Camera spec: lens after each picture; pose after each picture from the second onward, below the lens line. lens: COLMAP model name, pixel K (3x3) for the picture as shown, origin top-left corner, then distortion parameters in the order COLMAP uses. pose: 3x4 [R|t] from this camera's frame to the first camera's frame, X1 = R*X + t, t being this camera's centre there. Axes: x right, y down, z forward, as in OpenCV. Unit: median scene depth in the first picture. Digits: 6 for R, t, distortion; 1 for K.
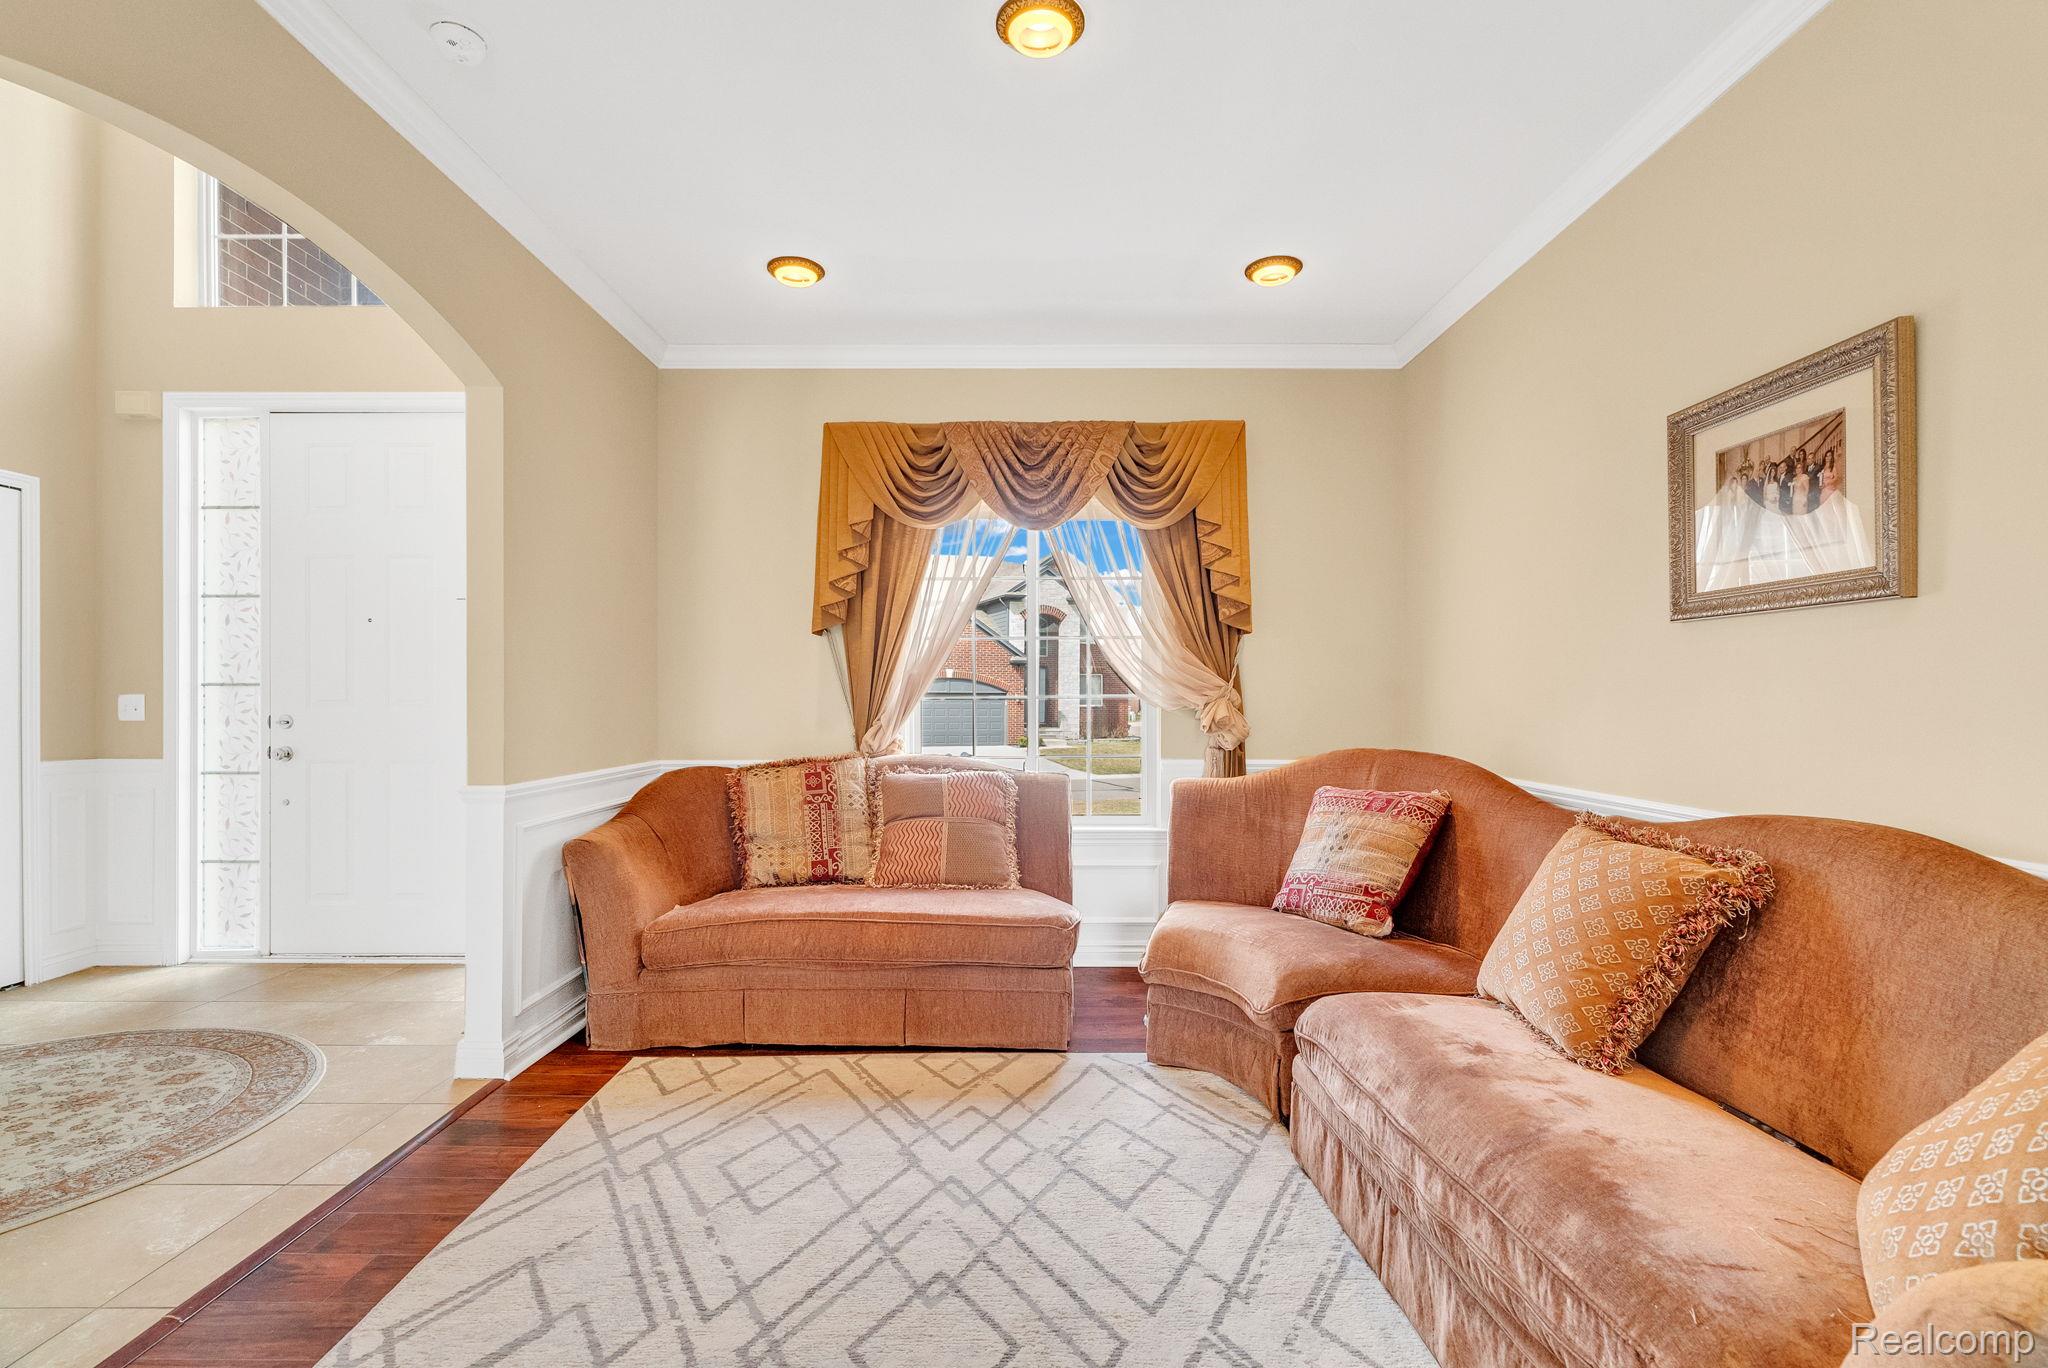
lens RADIAL K [[942.5, 0, 1023.5], [0, 942.5, 700.5], [0, 0, 1]] dist [-0.005759, 0.000017]
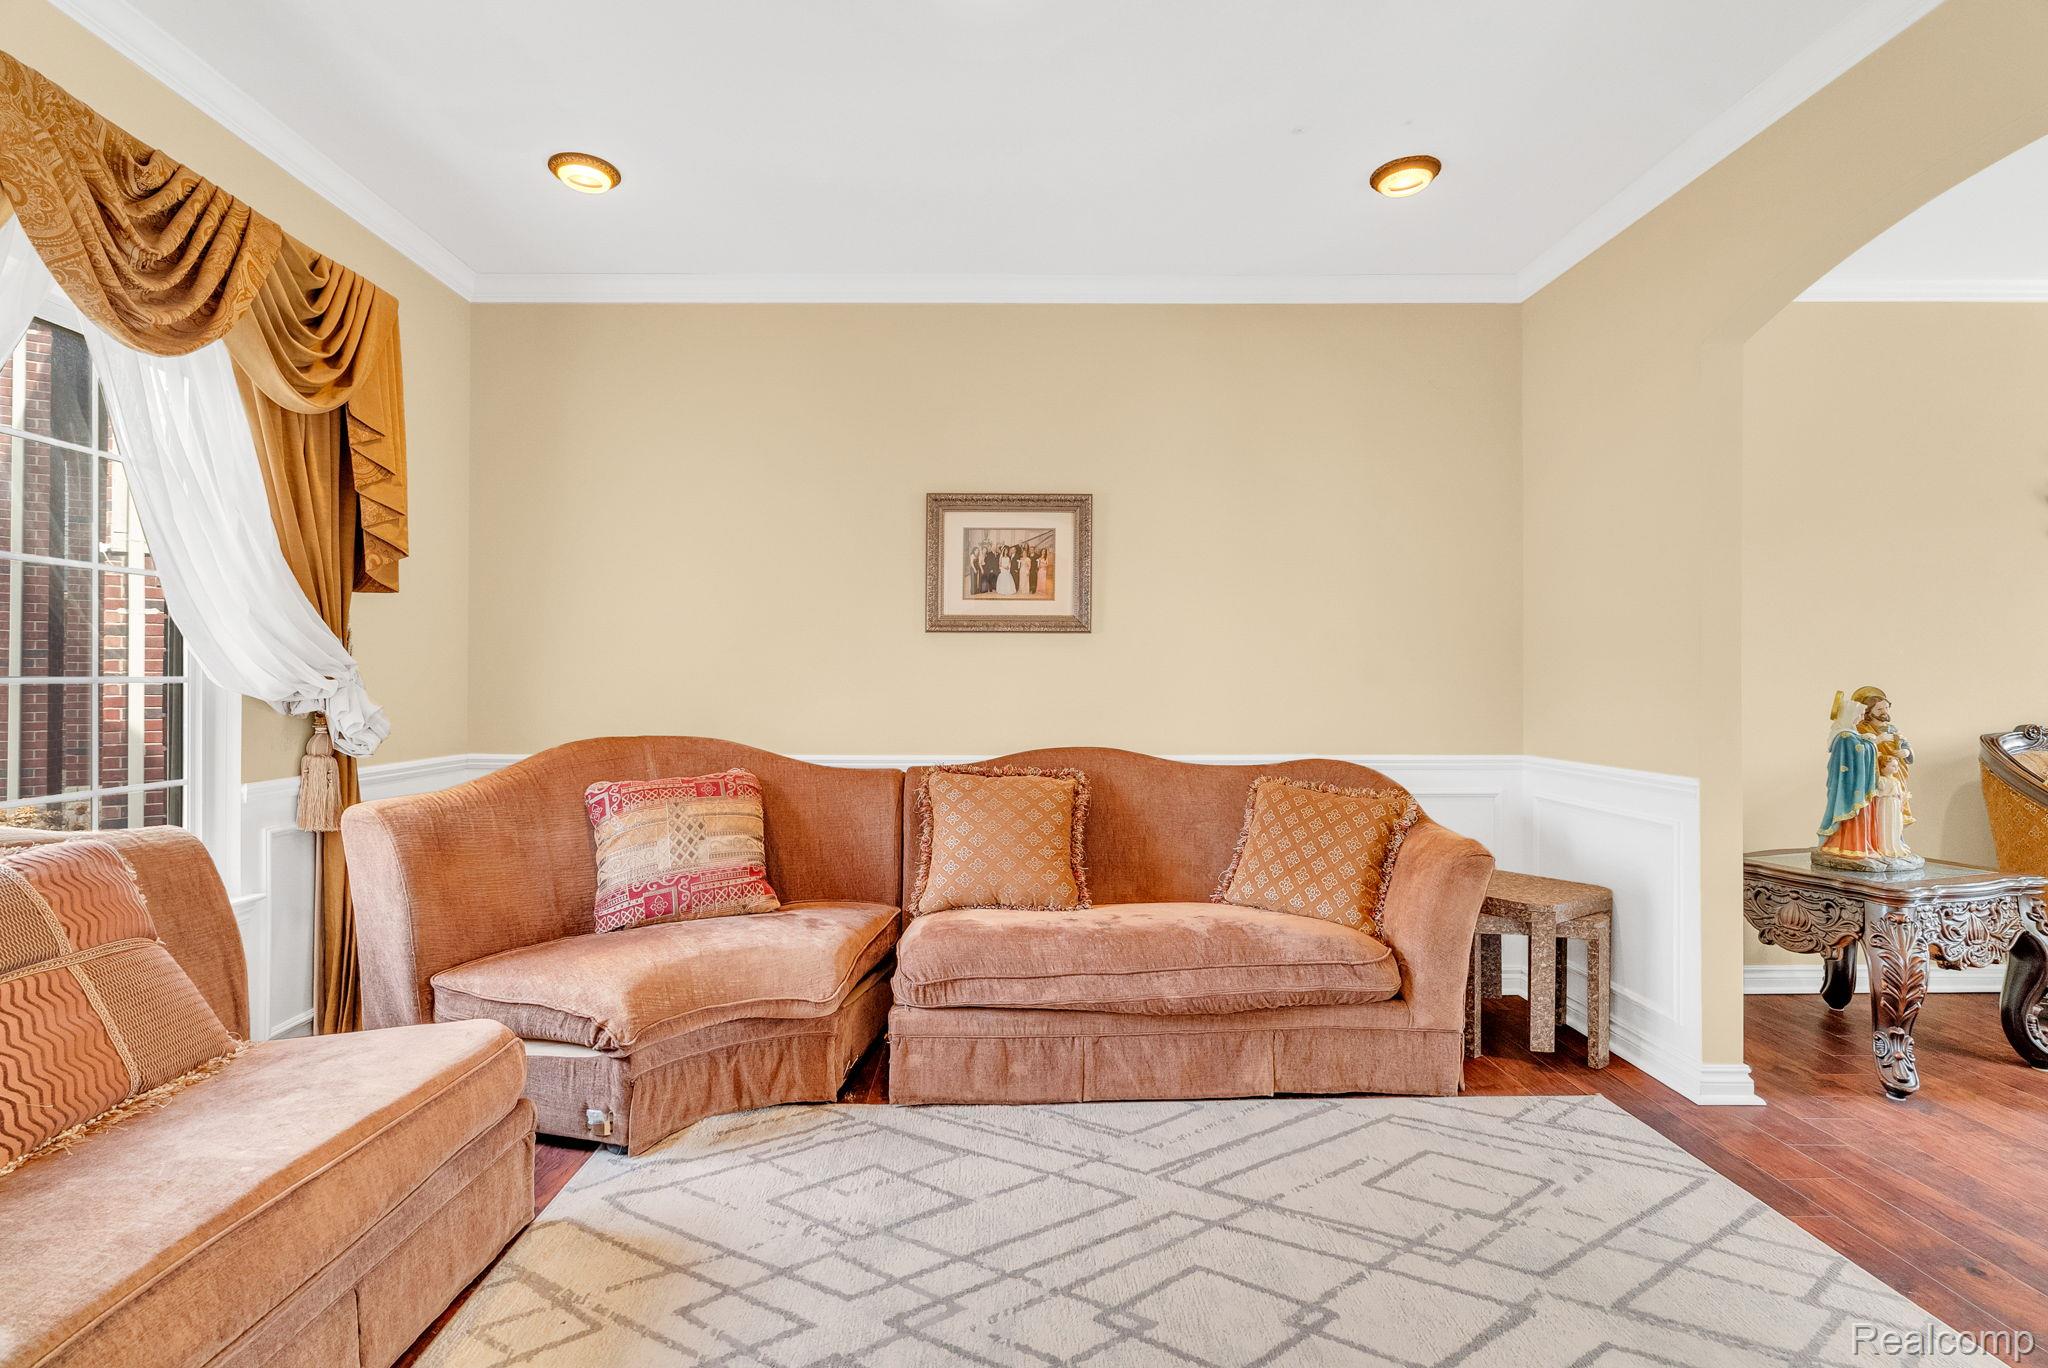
lens RADIAL K [[924.7, 0, 1022.0], [0, 924.7, 682.0], [0, 0, 1]] dist [-0.010041, 0.002323]
pose [[-0.004471, -0.005904, 0.999973, -0.602136], [-0.001781, 0.999981, 0.005896, -0.009878], [-0.999988, -0.001755, -0.004482, 0.662472]]
